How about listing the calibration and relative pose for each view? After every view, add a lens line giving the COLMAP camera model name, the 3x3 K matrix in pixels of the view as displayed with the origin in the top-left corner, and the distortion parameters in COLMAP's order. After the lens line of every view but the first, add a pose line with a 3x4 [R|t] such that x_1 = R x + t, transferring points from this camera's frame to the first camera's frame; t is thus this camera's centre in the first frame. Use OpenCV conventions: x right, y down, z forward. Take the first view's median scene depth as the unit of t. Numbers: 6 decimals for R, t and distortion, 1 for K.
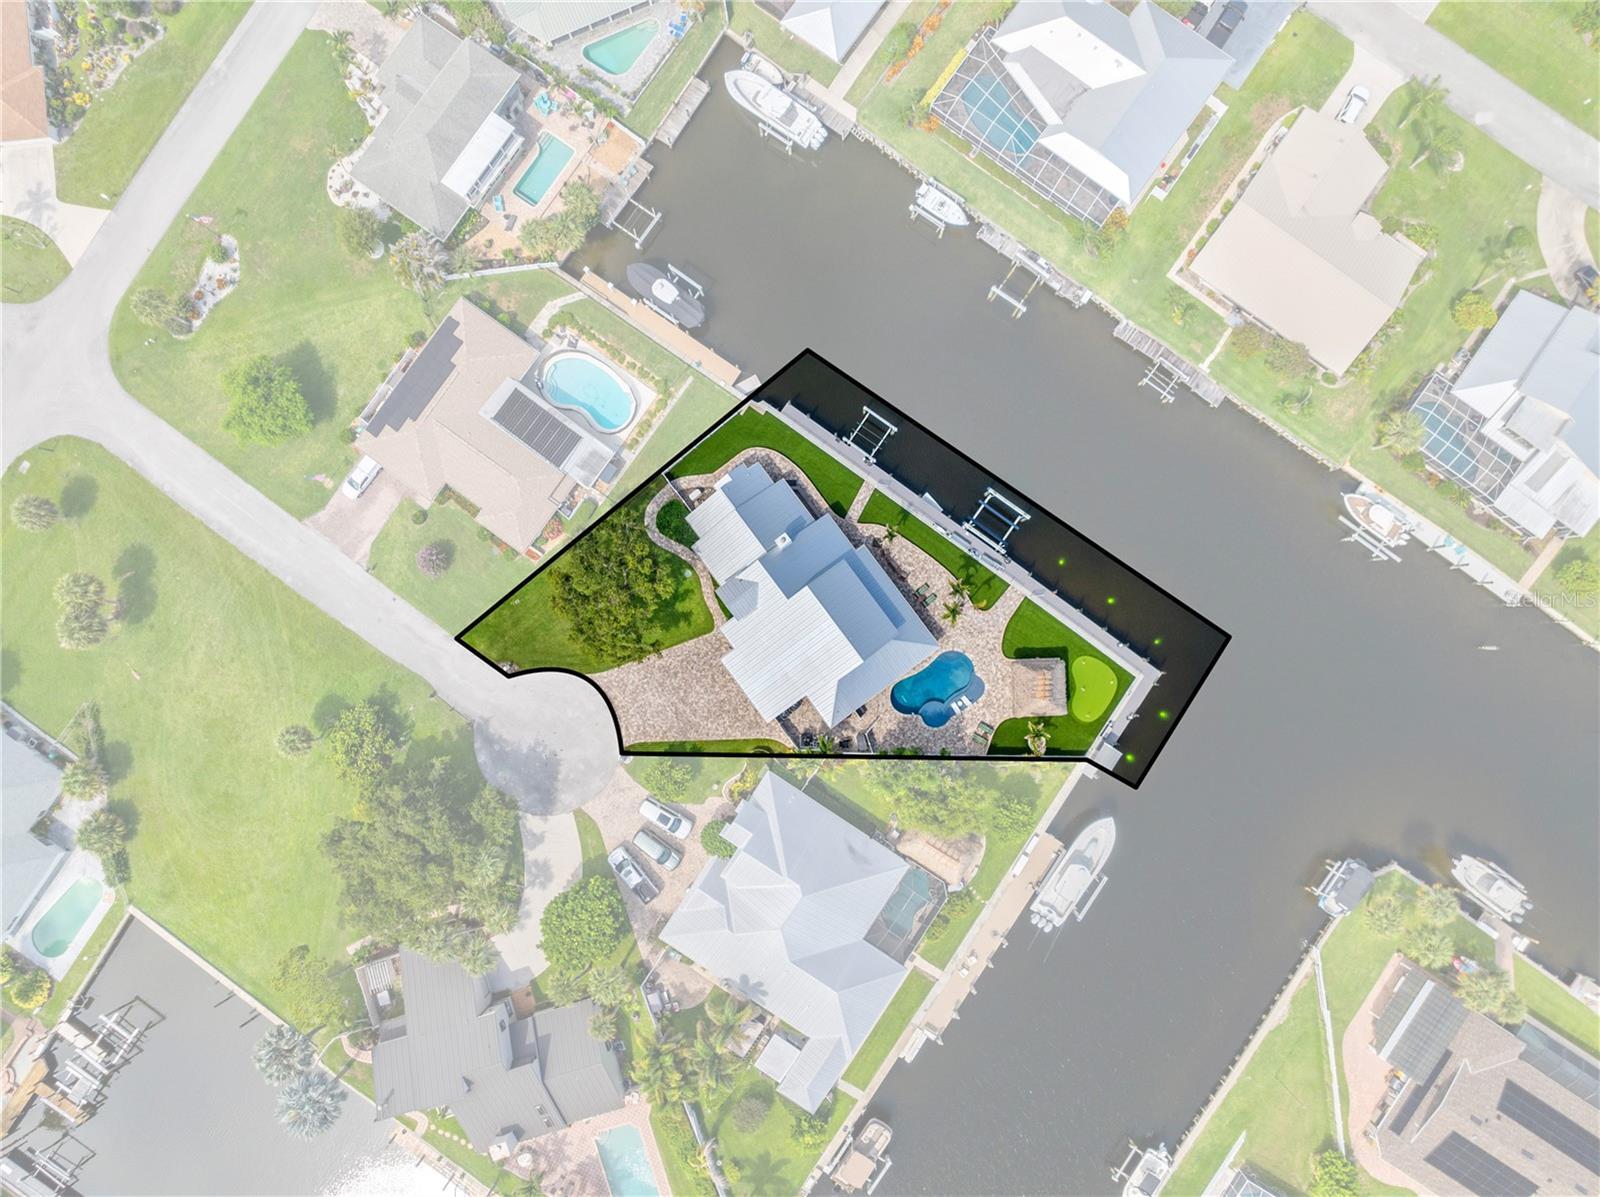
lens RADIAL K [[1122.9, 0, 800.0], [0, 1122.9, 598.5], [0, 0, 1]] dist [-0.038272, 0.000702]
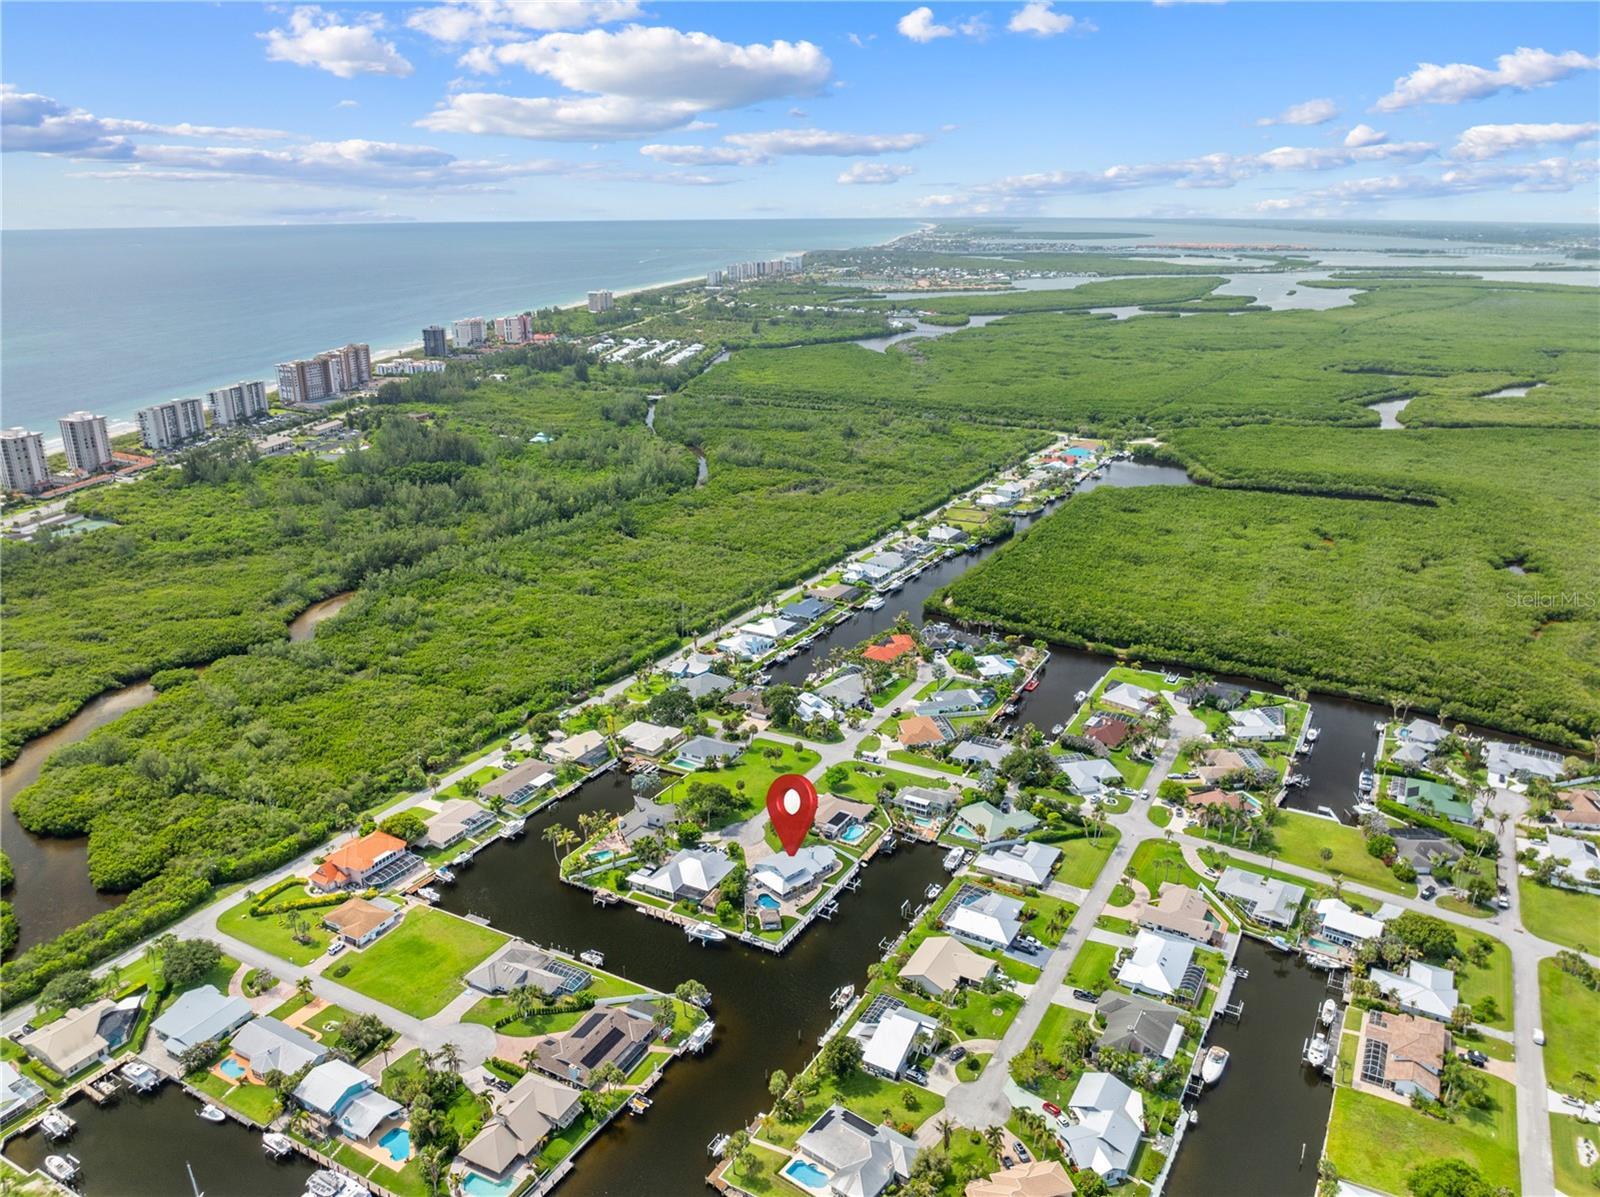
lens RADIAL K [[1122.9, 0, 800.0], [0, 1122.9, 598.5], [0, 0, 1]] dist [-0.038272, 0.000702]
pose [[0.095453, 0.346771, -0.933080, 2.545319], [-0.994804, 0.066577, -0.077025, 0.166799], [0.035412, 0.935584, 0.351324, -0.745936]]
